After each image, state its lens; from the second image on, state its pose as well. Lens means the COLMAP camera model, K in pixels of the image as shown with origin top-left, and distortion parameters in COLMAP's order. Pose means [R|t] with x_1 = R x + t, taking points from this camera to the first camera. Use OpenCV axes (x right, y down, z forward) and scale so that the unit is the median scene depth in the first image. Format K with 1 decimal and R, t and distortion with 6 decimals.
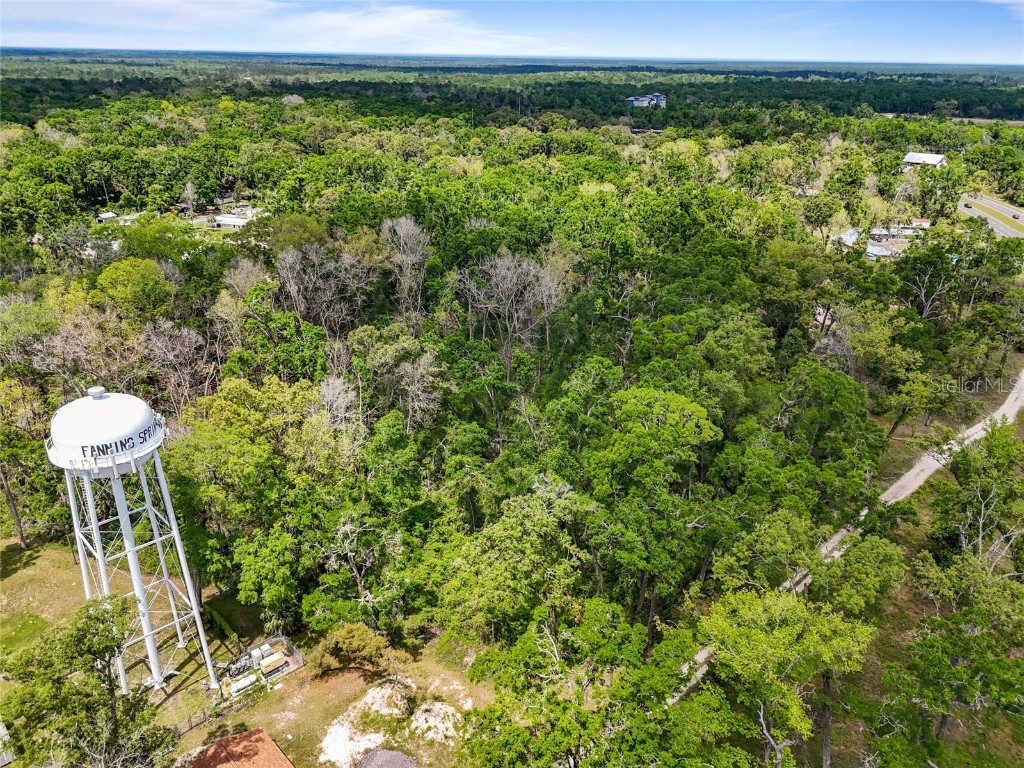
lens RADIAL K [[736.6, 0, 512.0], [0, 736.6, 384.0], [0, 0, 1]] dist [0.000679, -0.007458]
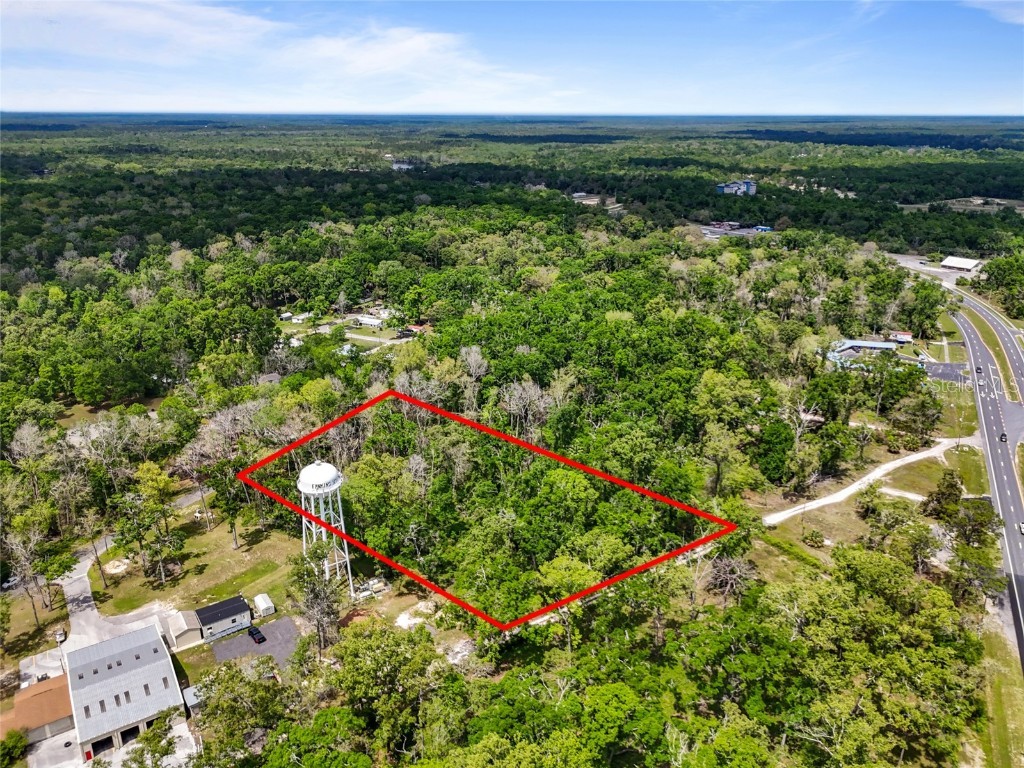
lens RADIAL K [[736.6, 0, 512.0], [0, 736.6, 384.0], [0, 0, 1]] dist [0.000679, -0.007458]
pose [[0.986430, 0.038909, -0.159502, 0.369681], [-0.048868, 0.997061, -0.058997, -0.108324], [0.156738, 0.065991, 0.985433, -1.067889]]
